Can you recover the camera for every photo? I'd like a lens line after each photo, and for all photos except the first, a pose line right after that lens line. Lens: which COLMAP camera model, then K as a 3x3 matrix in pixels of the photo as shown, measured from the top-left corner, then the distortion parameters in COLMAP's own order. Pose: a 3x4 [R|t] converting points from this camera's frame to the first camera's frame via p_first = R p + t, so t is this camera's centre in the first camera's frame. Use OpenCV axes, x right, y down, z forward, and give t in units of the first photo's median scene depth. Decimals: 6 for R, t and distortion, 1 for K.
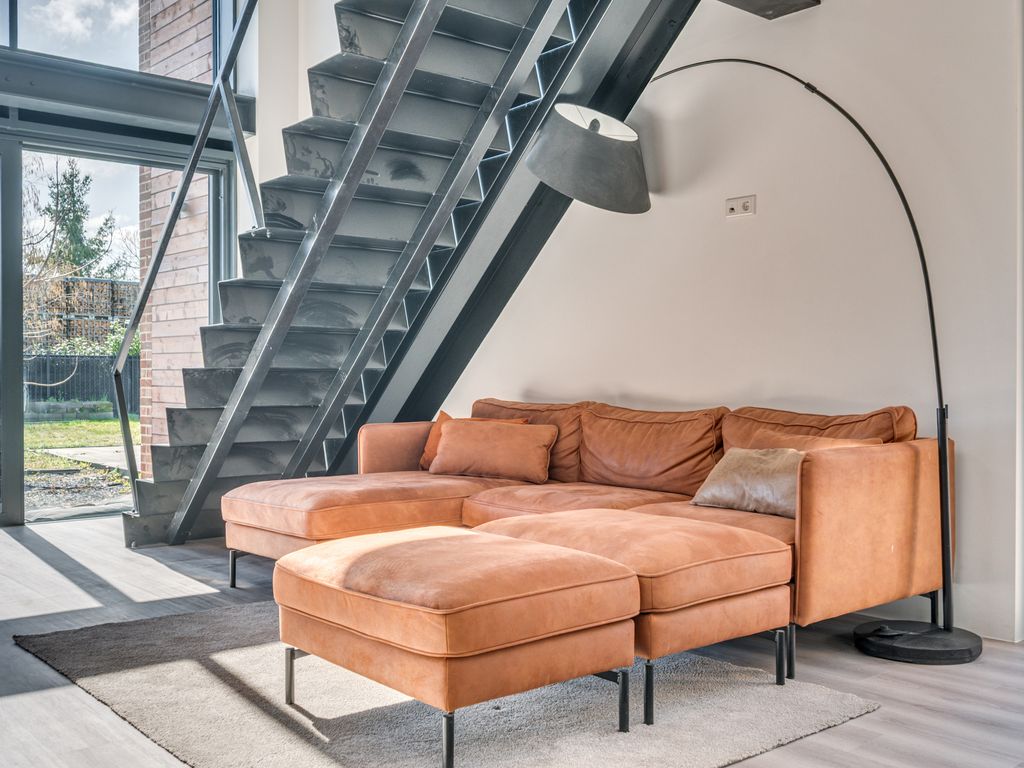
lens RADIAL K [[1041.8, 0, 532.7], [0, 1041.8, 385.6], [0, 0, 1]] dist [-0.006609, 0.000000]
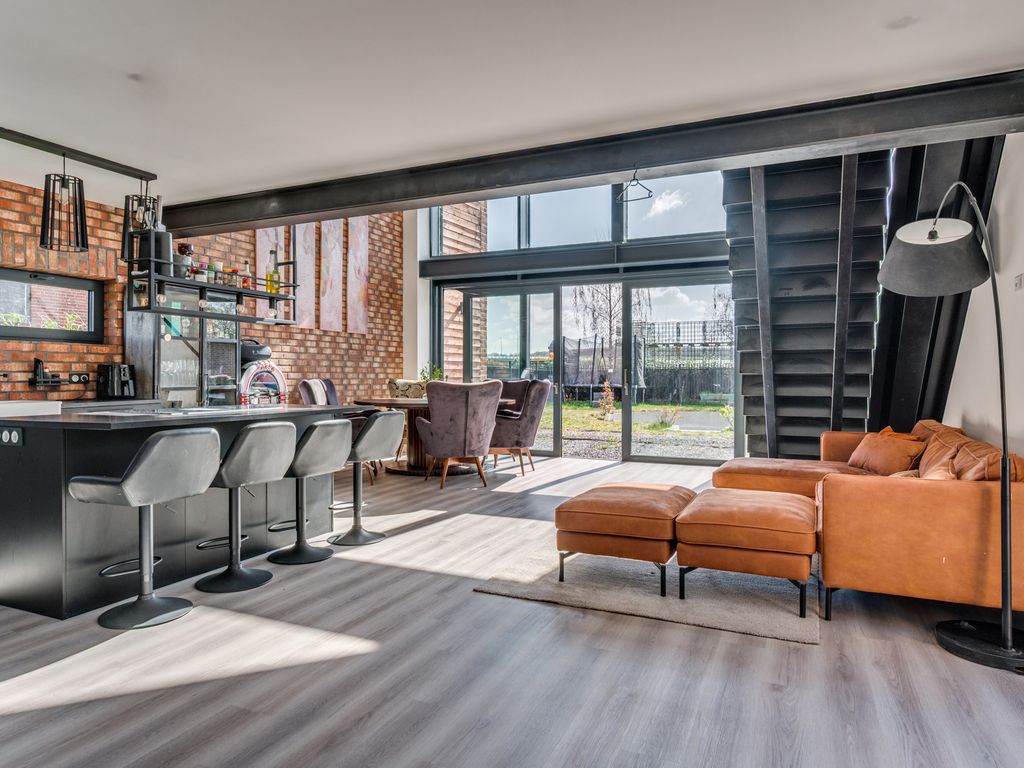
lens RADIAL K [[633.9, 0, 509.7], [0, 633.9, 374.6], [0, 0, 1]] dist [-0.007326, 0.010340]
pose [[0.414674, 0.000250, -0.909970, 0.753881], [-0.007433, 0.999968, -0.003113, -0.062899], [0.909940, 0.008054, 0.414662, 0.150101]]
